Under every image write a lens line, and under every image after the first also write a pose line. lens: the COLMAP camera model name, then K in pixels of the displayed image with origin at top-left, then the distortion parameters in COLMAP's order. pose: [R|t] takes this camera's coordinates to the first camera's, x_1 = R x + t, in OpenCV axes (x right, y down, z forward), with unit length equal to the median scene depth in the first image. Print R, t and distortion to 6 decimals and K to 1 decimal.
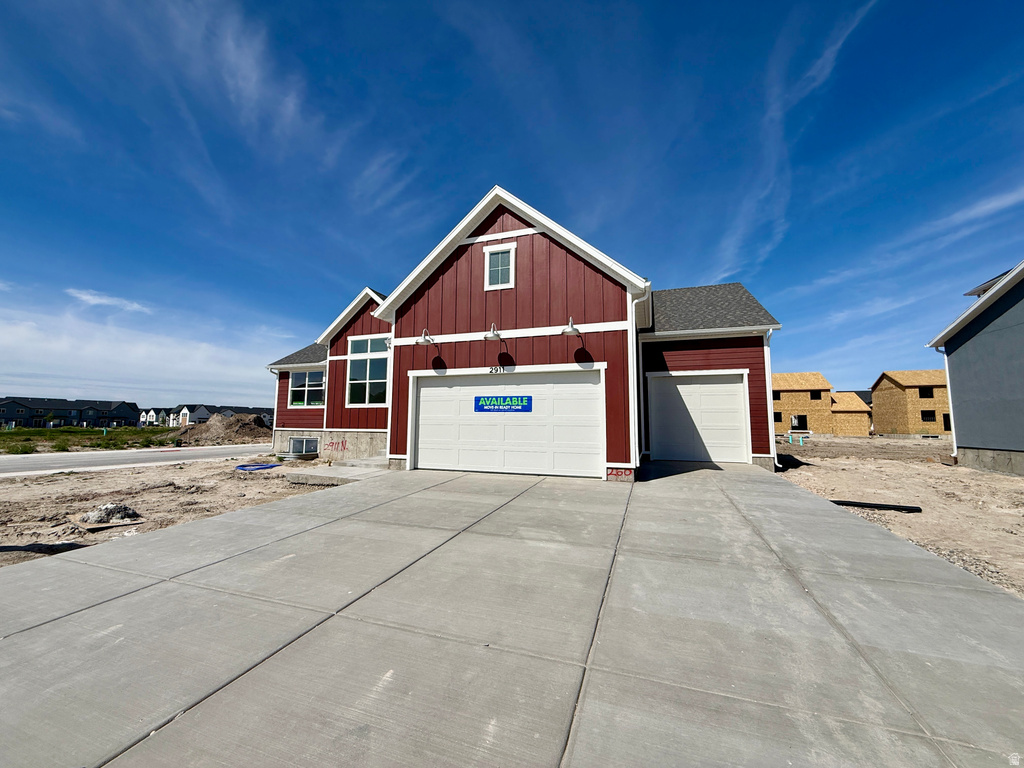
lens RADIAL K [[410.0, 0, 498.8], [0, 410.0, 387.3], [0, 0, 1]] dist [0.001438, 0.000282]
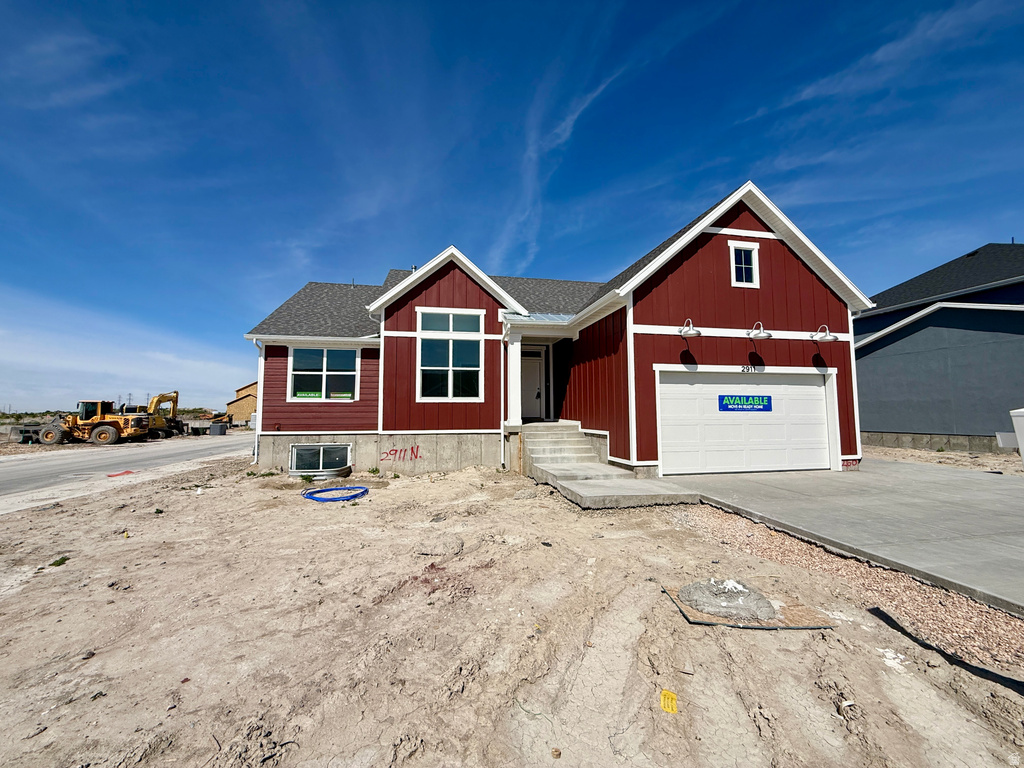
lens RADIAL K [[410.0, 0, 500.6], [0, 410.0, 381.9], [0, 0, 1]] dist [0.001438, 0.000282]
pose [[0.854446, 0.029678, 0.518691, -0.636609], [-0.037111, 0.999303, 0.003956, 0.004476], [-0.518213, -0.022629, 0.854952, 0.286079]]
